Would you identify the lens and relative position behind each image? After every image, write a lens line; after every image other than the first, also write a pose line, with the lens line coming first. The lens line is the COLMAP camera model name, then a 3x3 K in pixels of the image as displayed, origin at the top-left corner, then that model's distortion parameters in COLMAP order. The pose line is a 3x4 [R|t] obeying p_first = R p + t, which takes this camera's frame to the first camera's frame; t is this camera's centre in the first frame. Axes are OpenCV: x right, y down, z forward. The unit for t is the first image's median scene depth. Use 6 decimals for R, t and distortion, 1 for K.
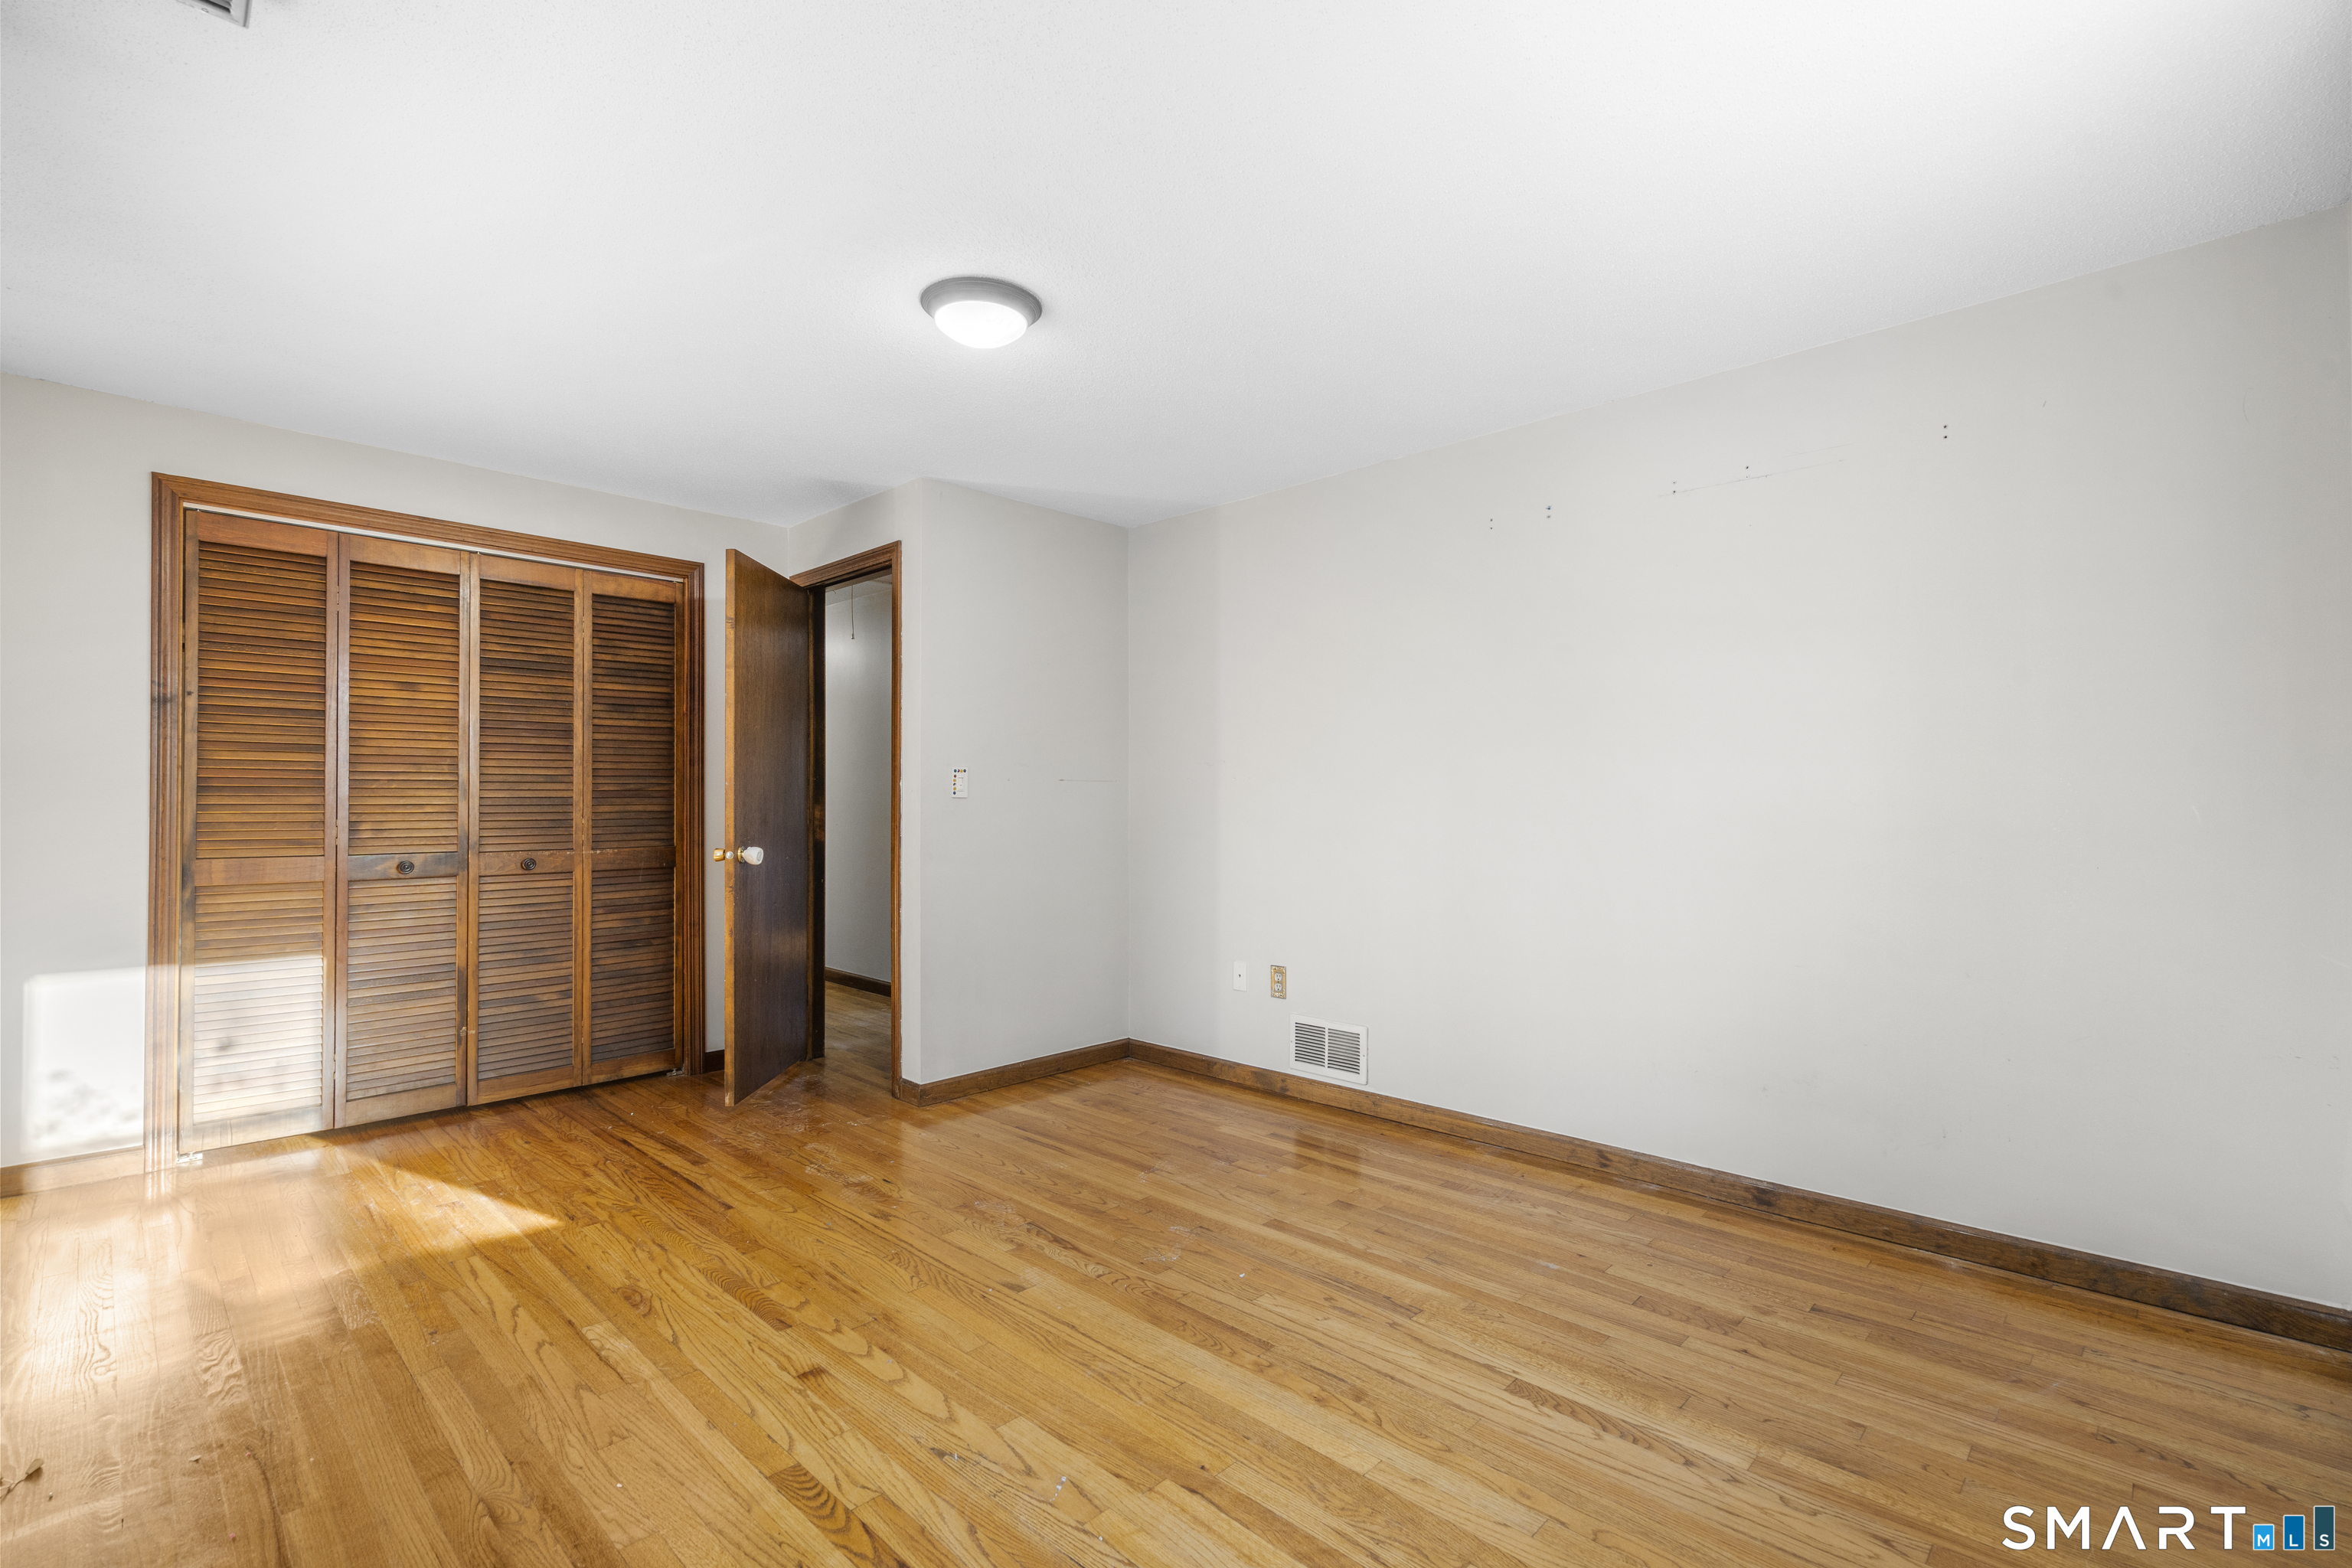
lens RADIAL K [[1054.2, 0, 1176.2], [0, 1054.2, 784.7], [0, 0, 1]] dist [-0.010083, 0.004073]
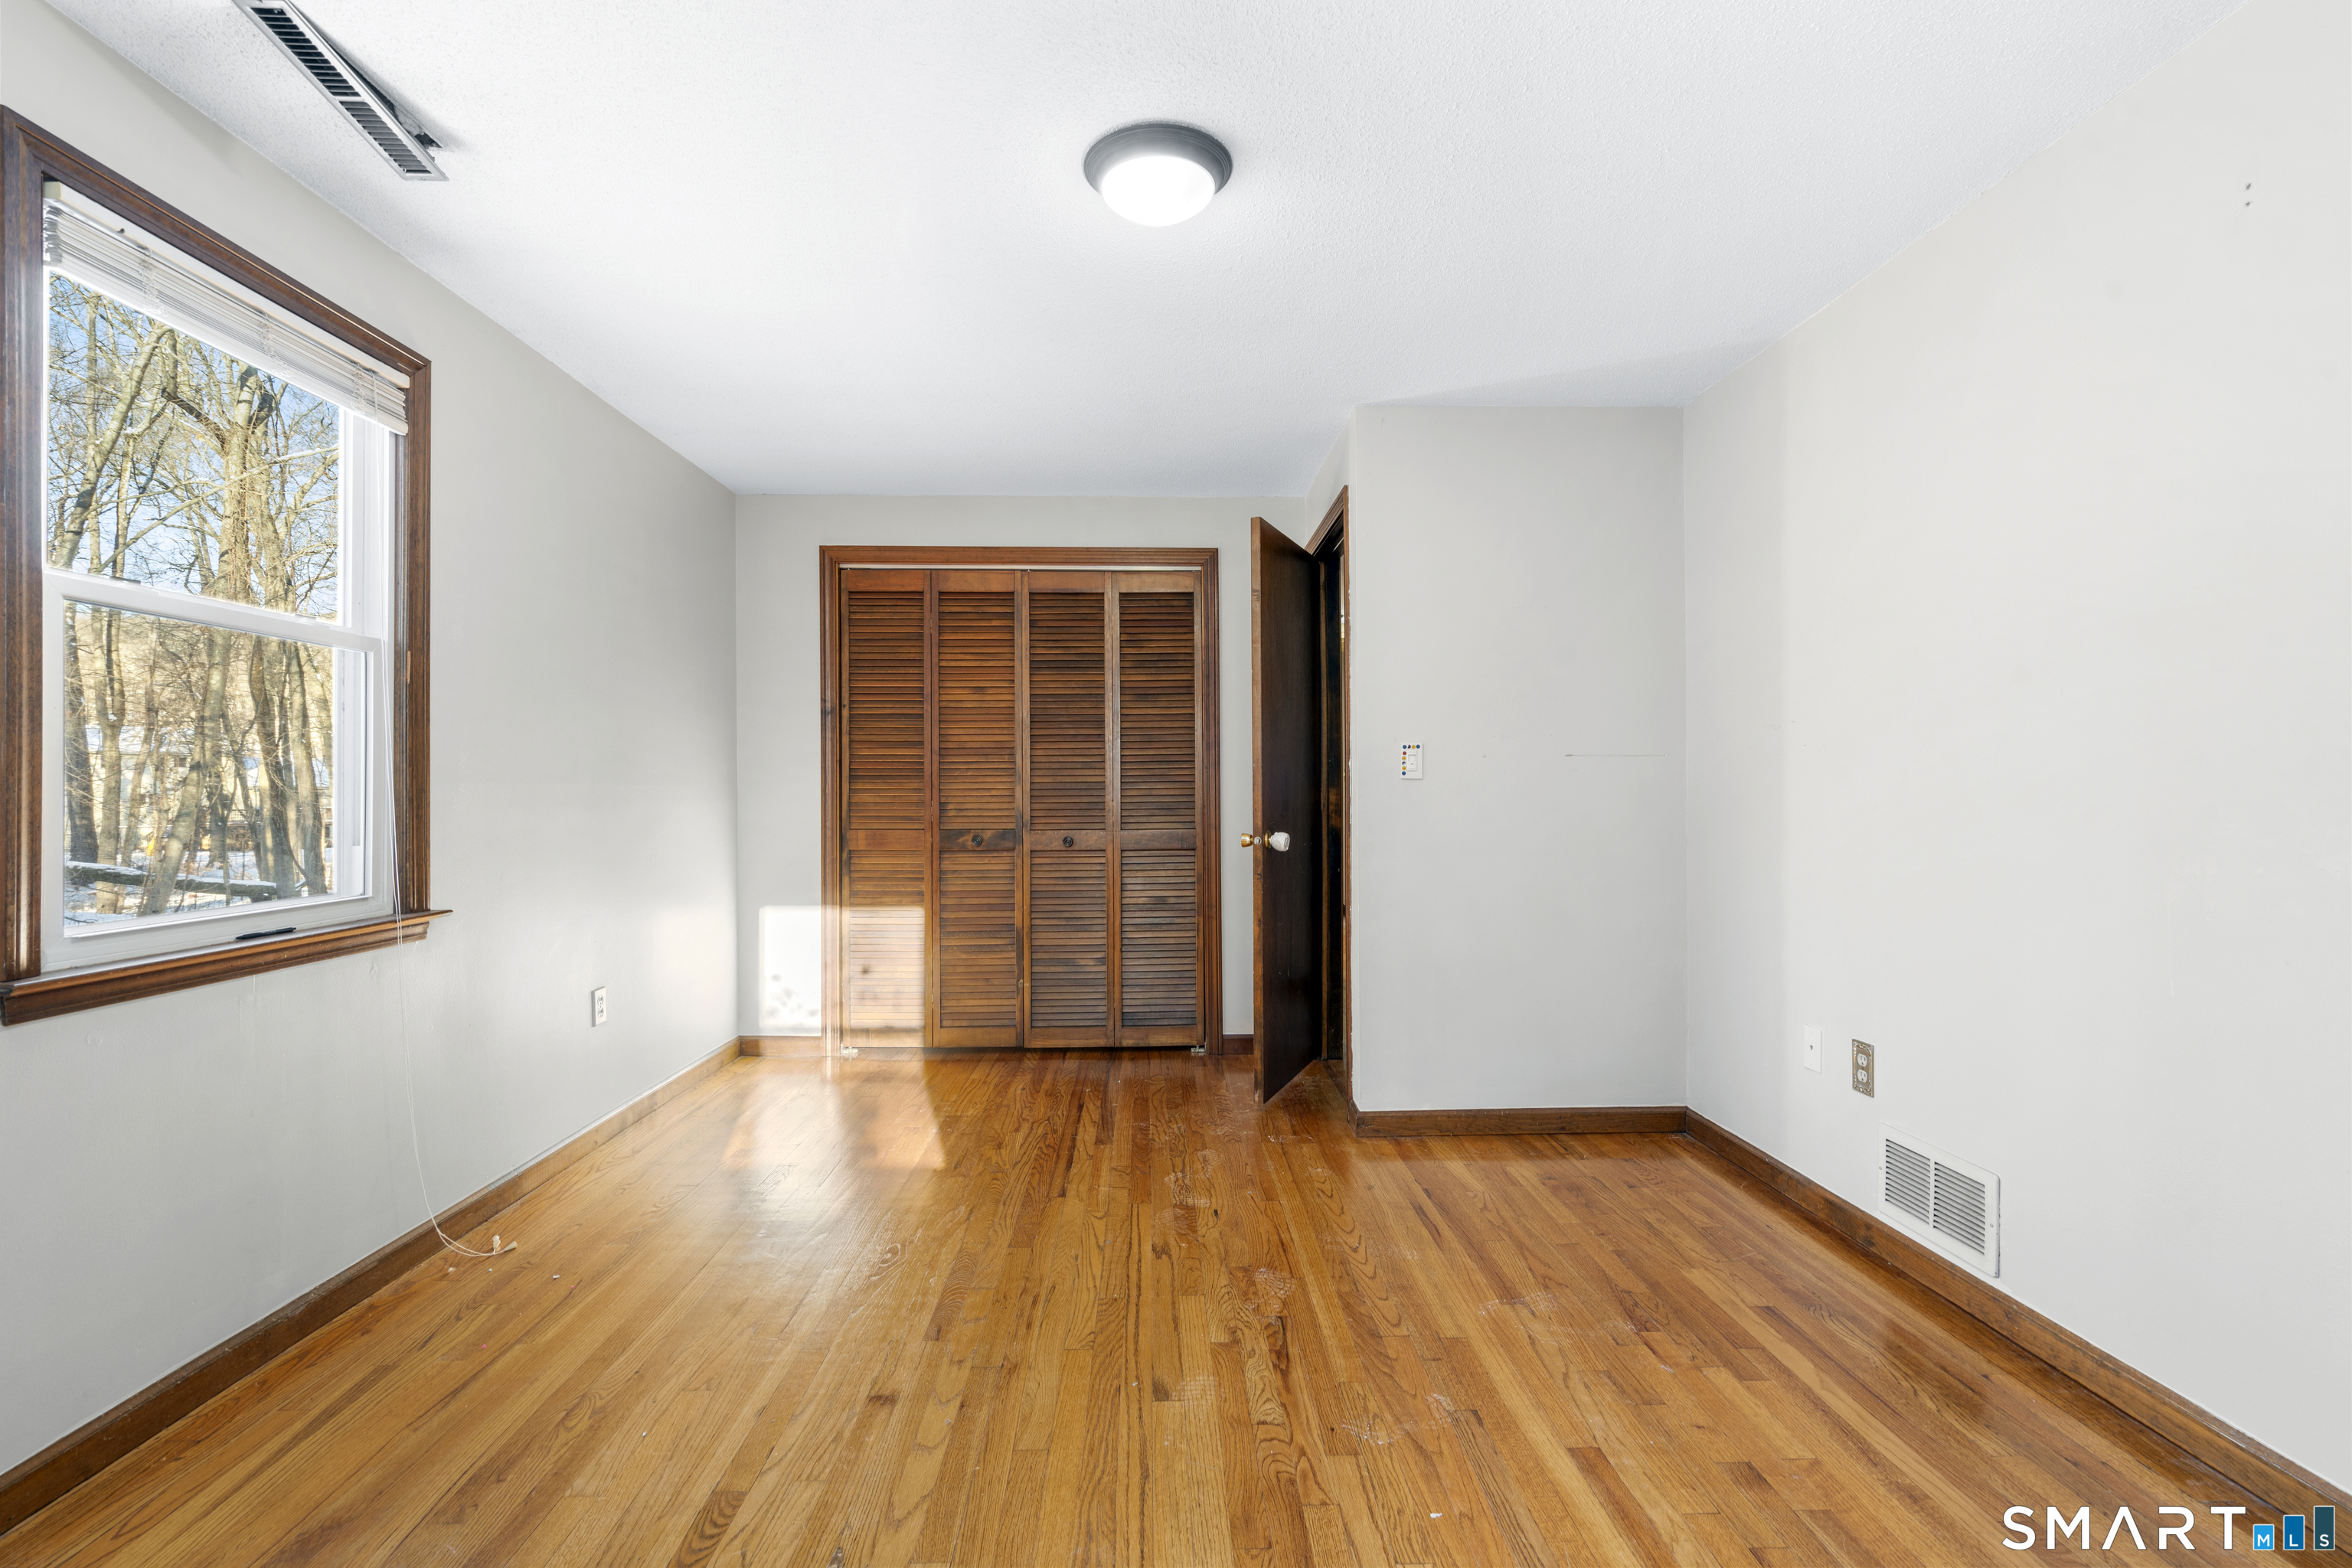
lens RADIAL K [[1054.2, 0, 1184.7], [0, 1054.2, 786.6], [0, 0, 1]] dist [-0.010083, 0.004073]
pose [[0.708831, -0.004534, -0.705364, 0.294881], [0.013981, 0.999873, 0.007623, 0.011028], [0.705240, -0.015265, 0.708804, 0.322194]]
